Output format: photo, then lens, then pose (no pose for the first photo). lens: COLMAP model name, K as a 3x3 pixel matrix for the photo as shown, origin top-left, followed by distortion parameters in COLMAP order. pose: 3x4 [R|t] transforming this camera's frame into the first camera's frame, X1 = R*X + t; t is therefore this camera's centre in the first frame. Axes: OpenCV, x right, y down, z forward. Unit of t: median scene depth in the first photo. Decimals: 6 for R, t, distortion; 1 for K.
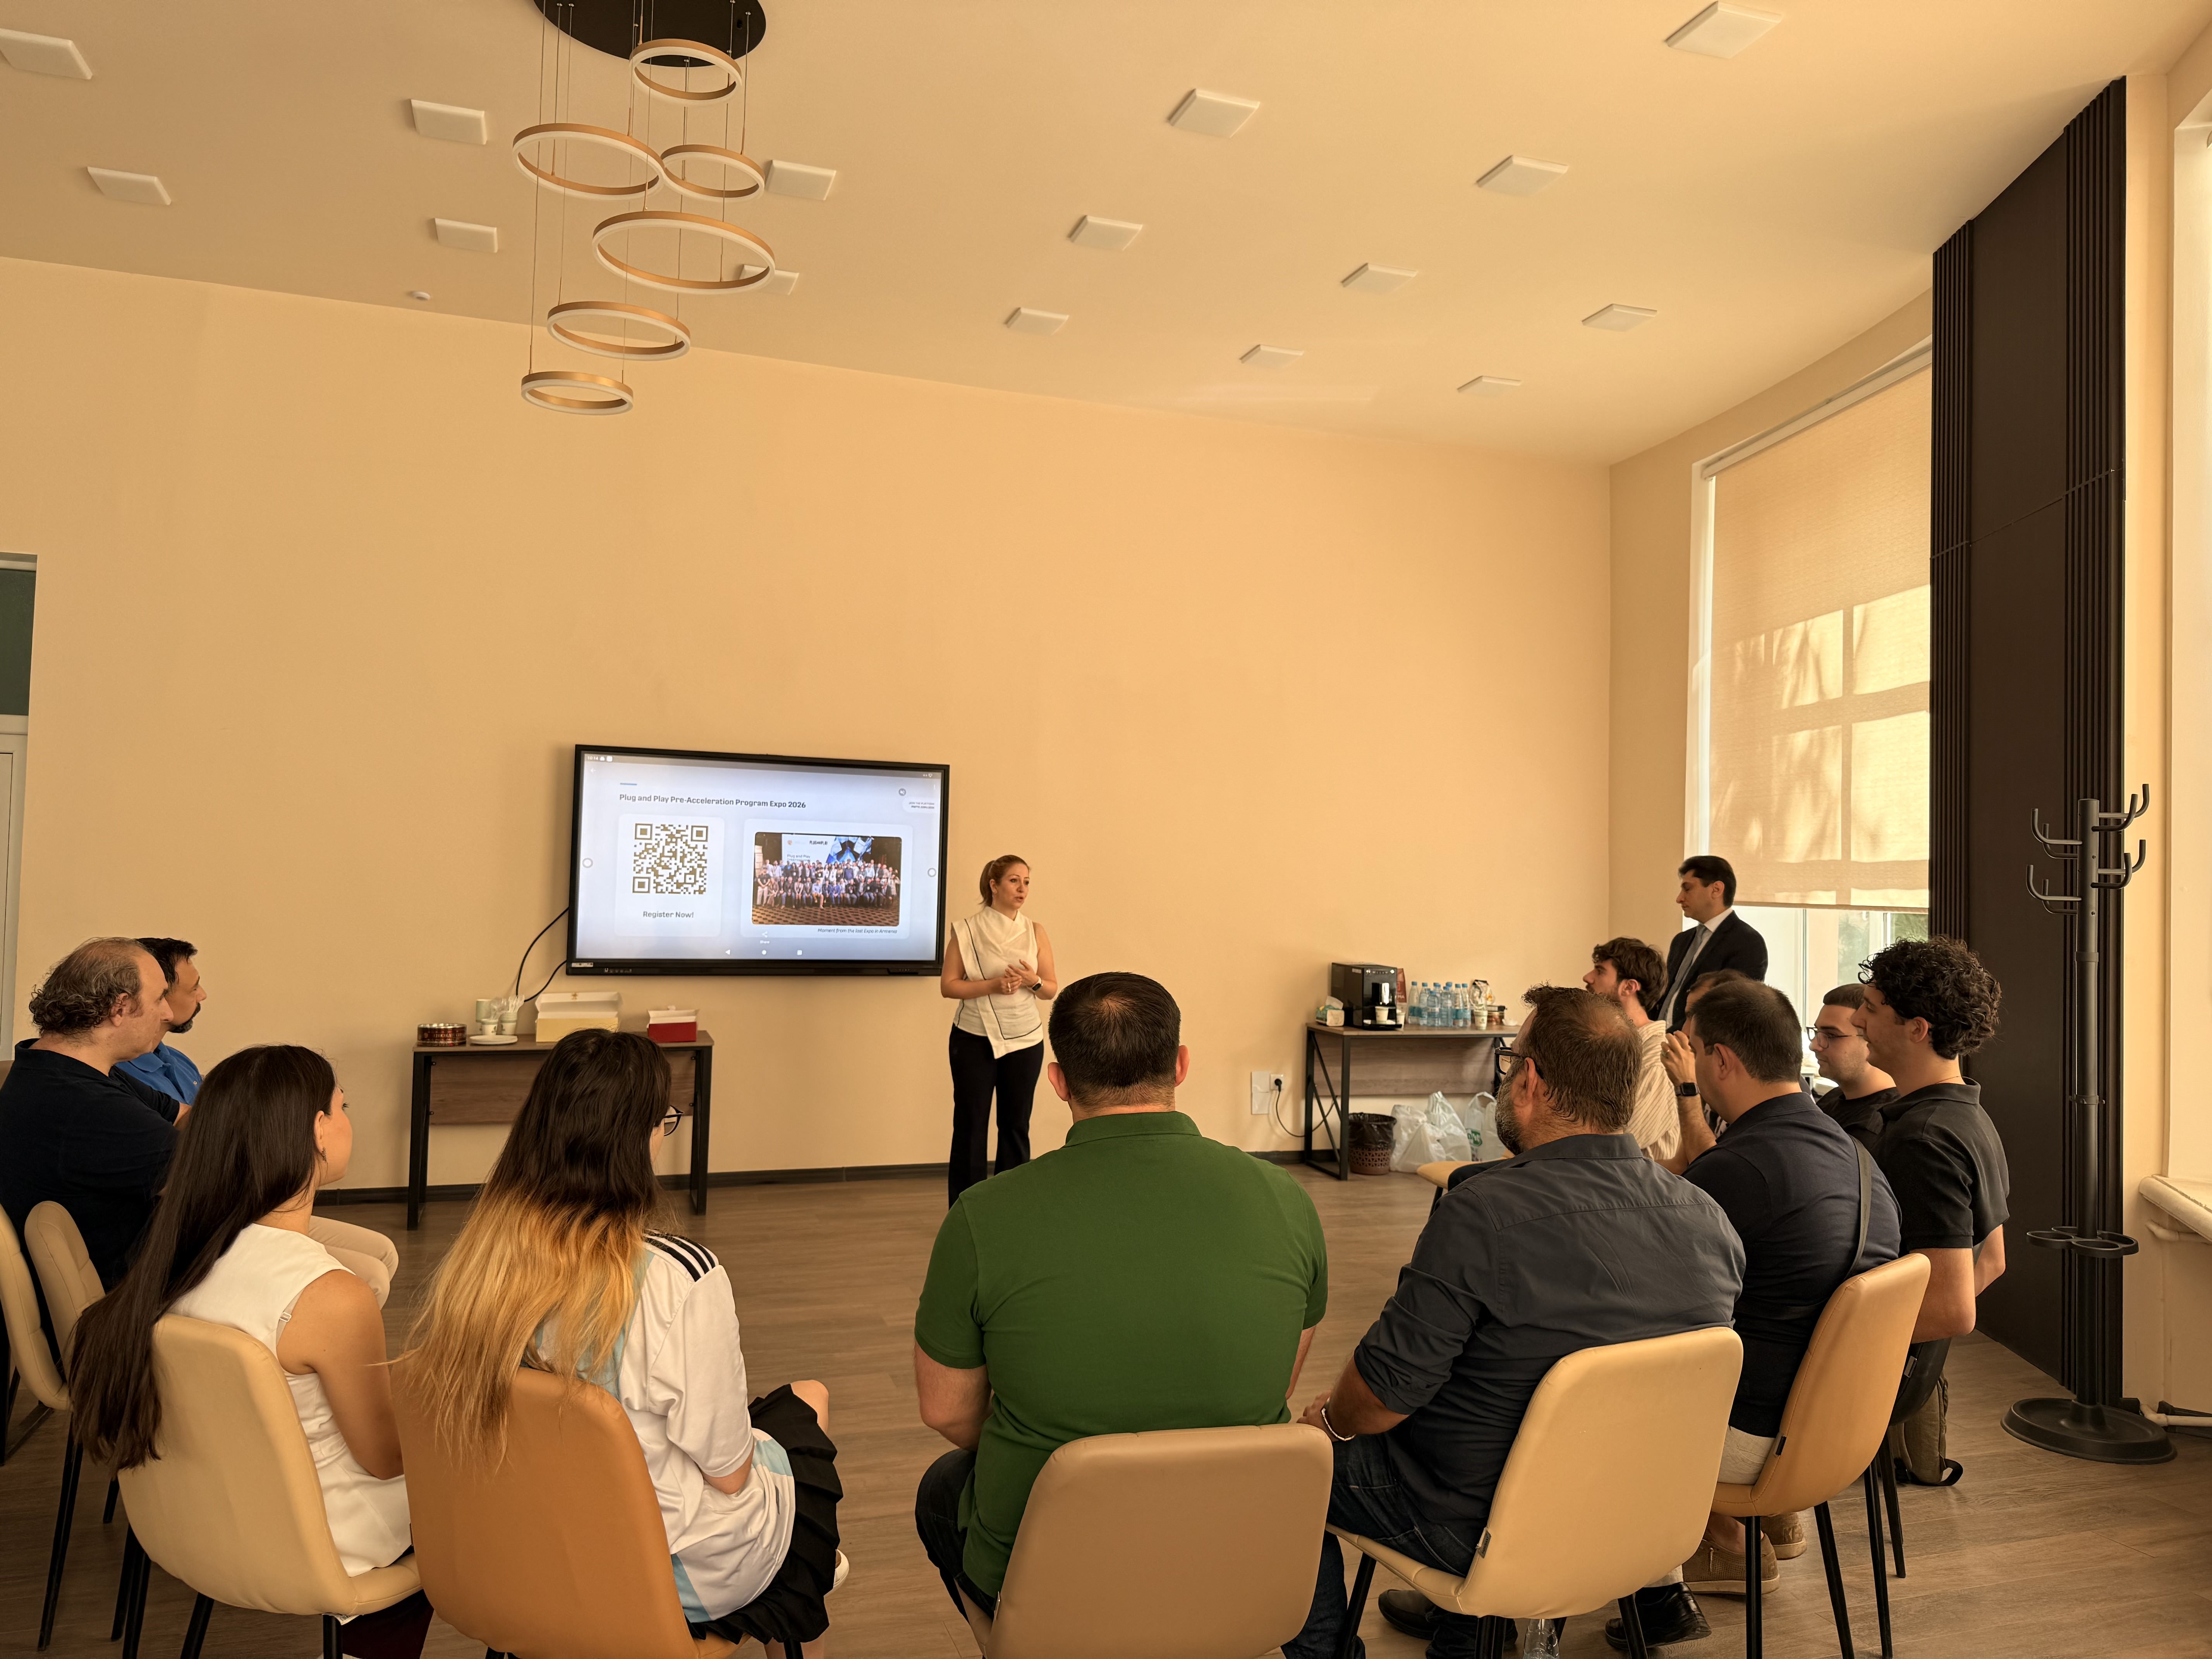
lens RADIAL K [[1546.8, 0, 1110.0], [0, 1546.8, 806.1], [0, 0, 1]] dist [0.036176, -0.038318]
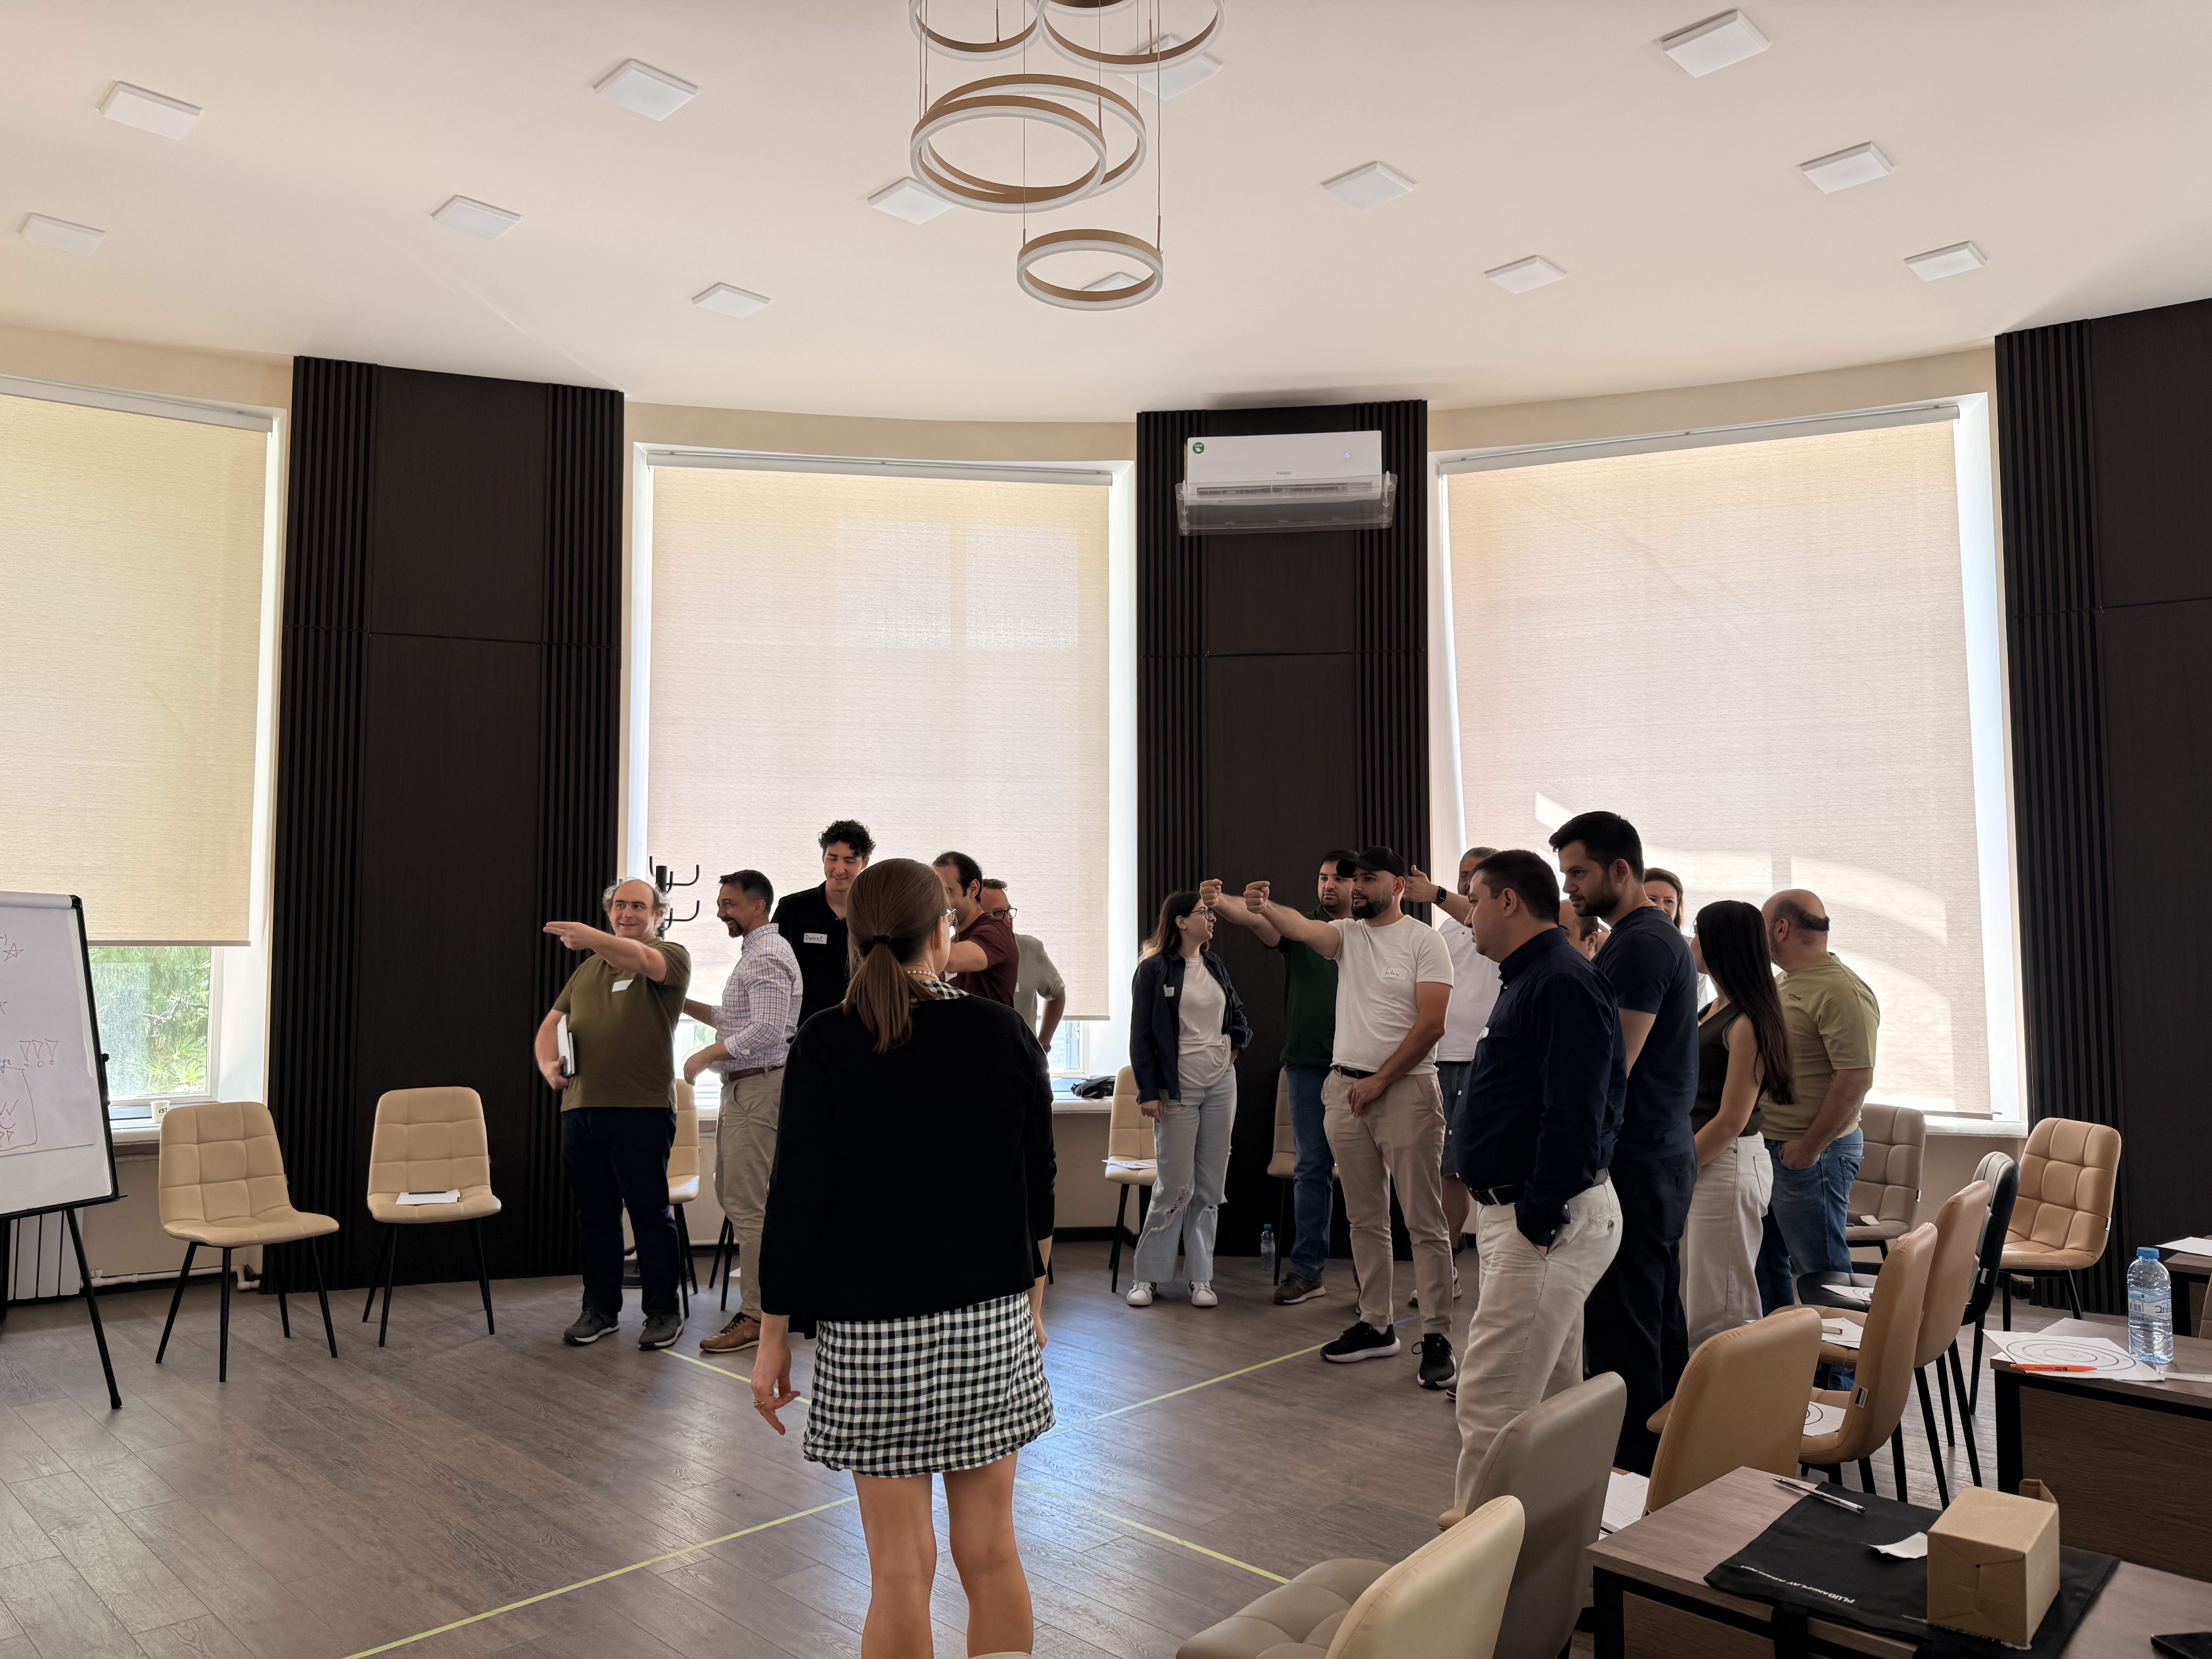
lens RADIAL K [[1546.8, 0, 1097.5], [0, 1546.8, 840.4], [0, 0, 1]] dist [0.036176, -0.038318]
pose [[-0.438307, 0.036757, 0.898073, -0.741508], [-0.046969, 0.996862, -0.063724, 0.038793], [-0.897597, -0.070113, -0.435205, 0.986503]]
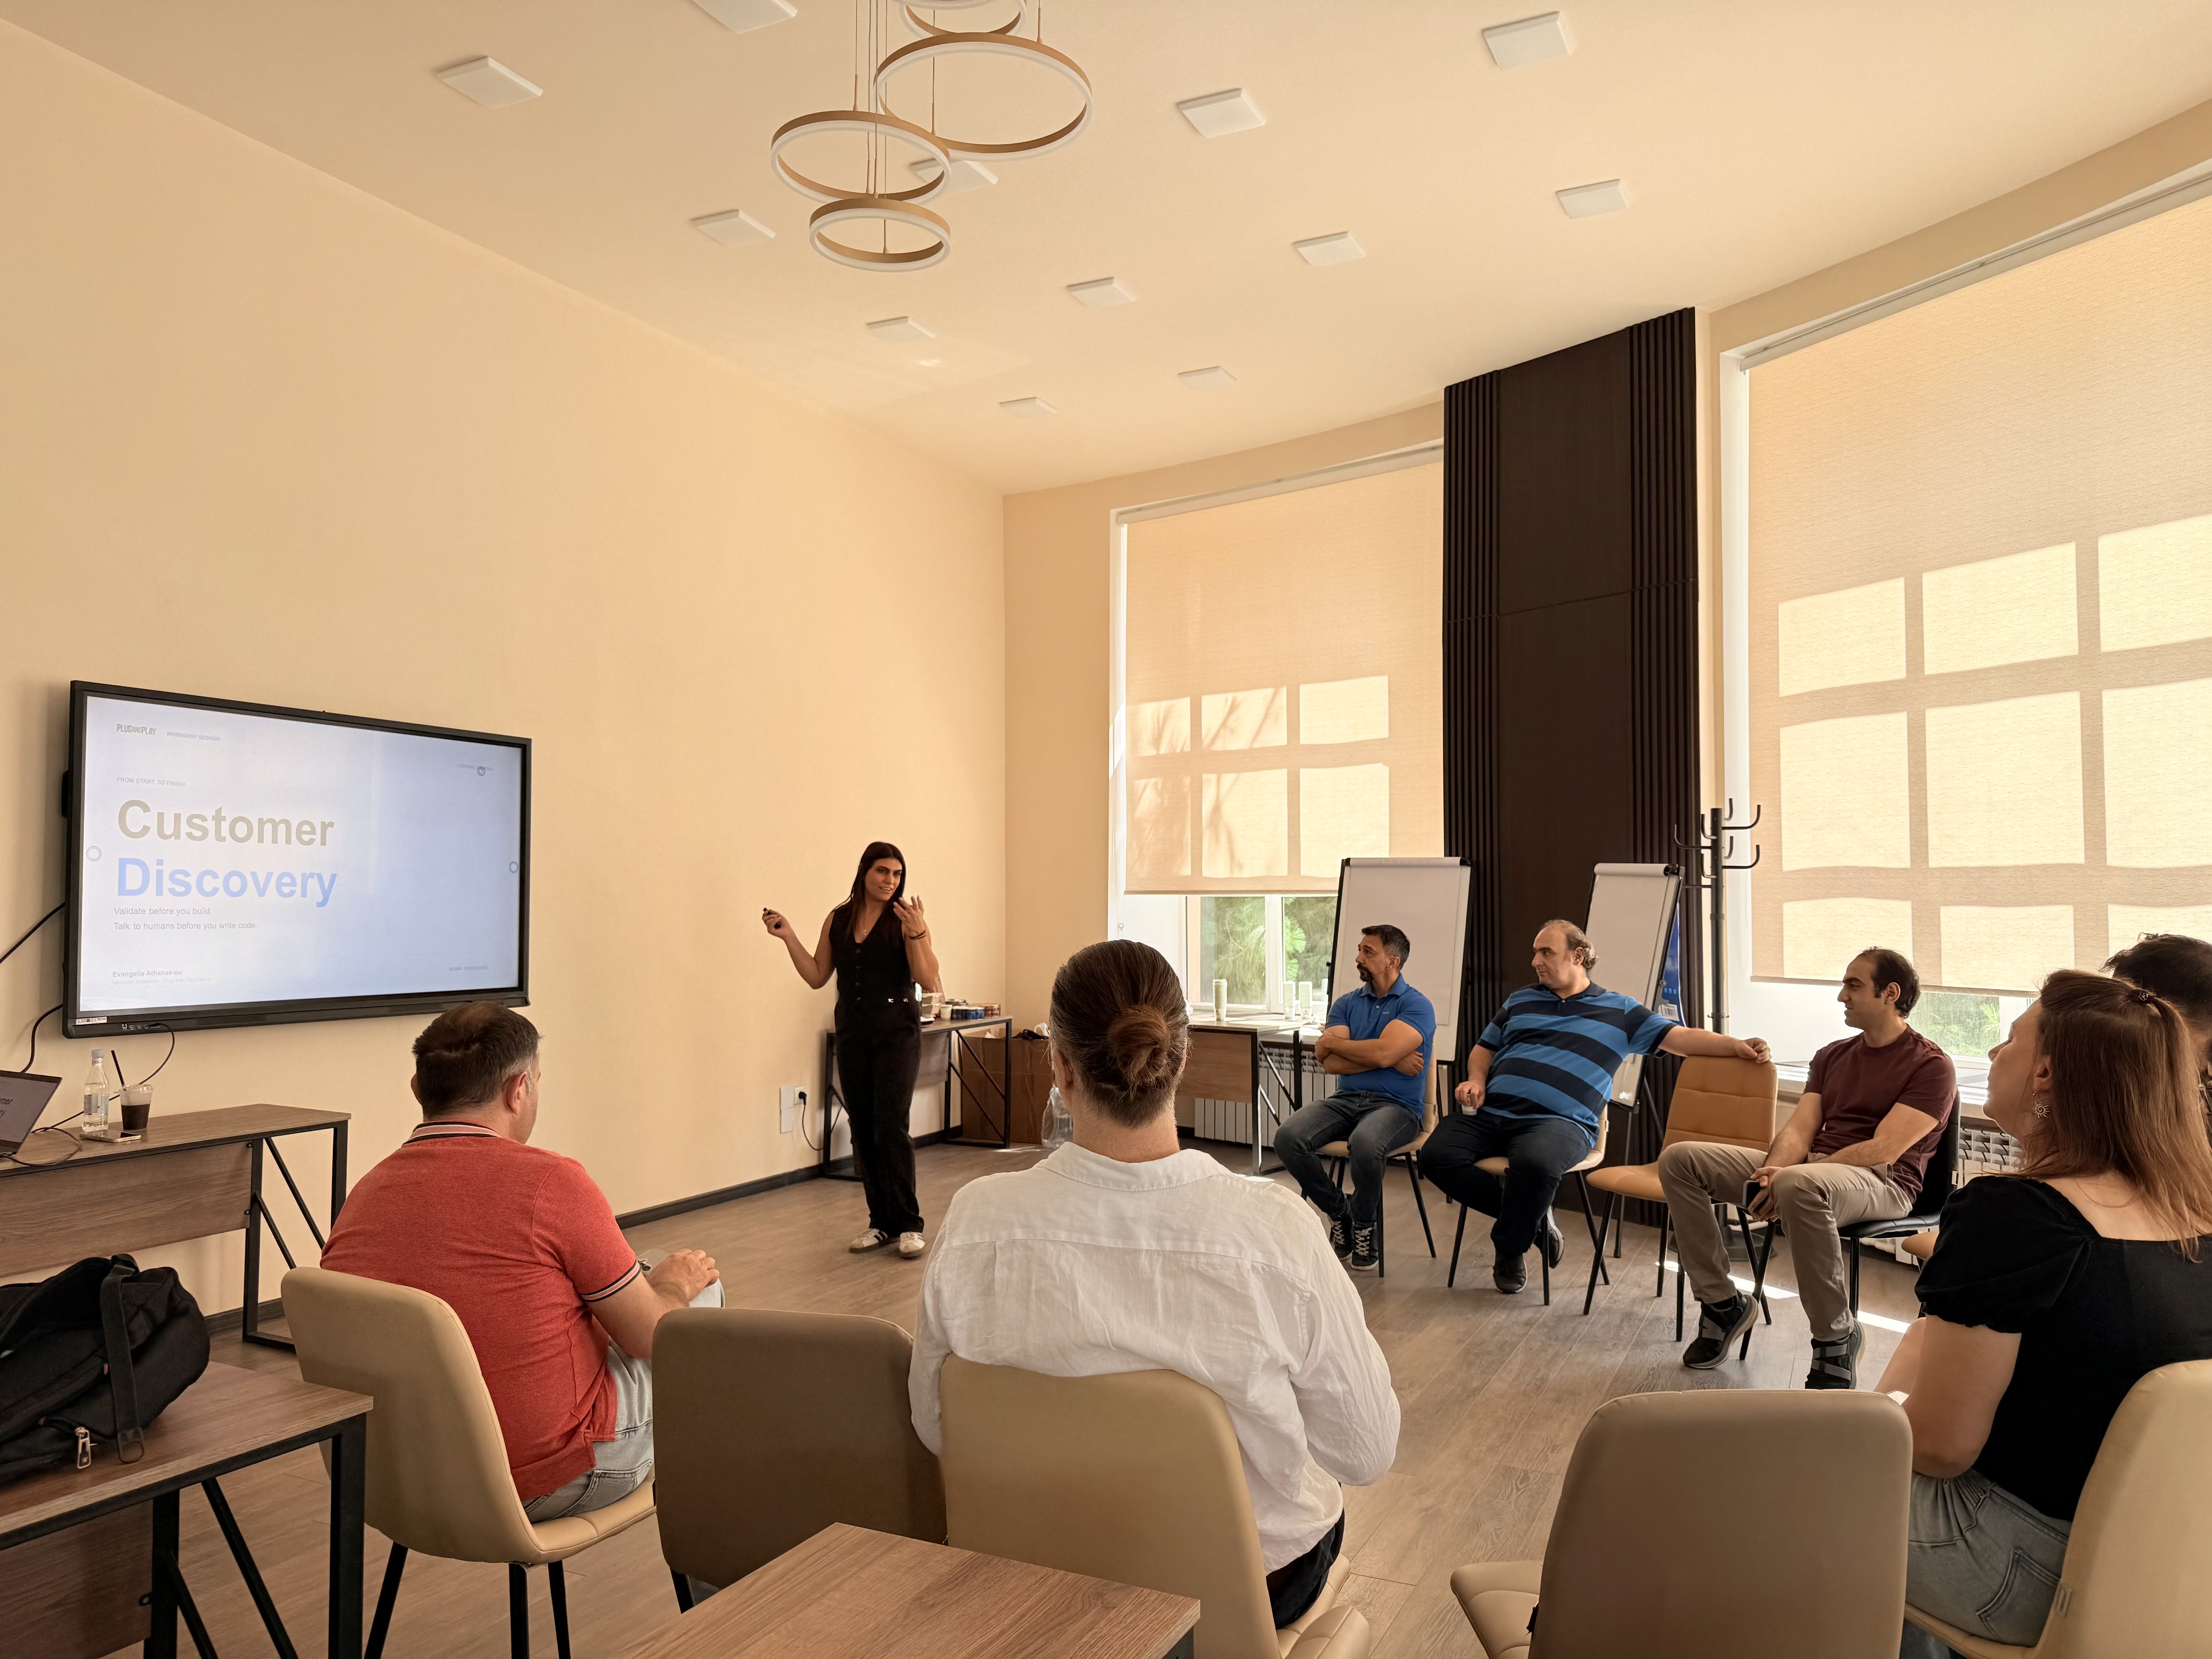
lens RADIAL K [[1546.8, 0, 1098.9], [0, 1546.8, 831.1], [0, 0, 1]] dist [0.036176, -0.038318]
pose [[0.704167, 0.008338, 0.709986, -0.622862], [-0.010939, 0.999940, -0.000893, 0.023141], [-0.709950, -0.007138, 0.704216, 0.298104]]
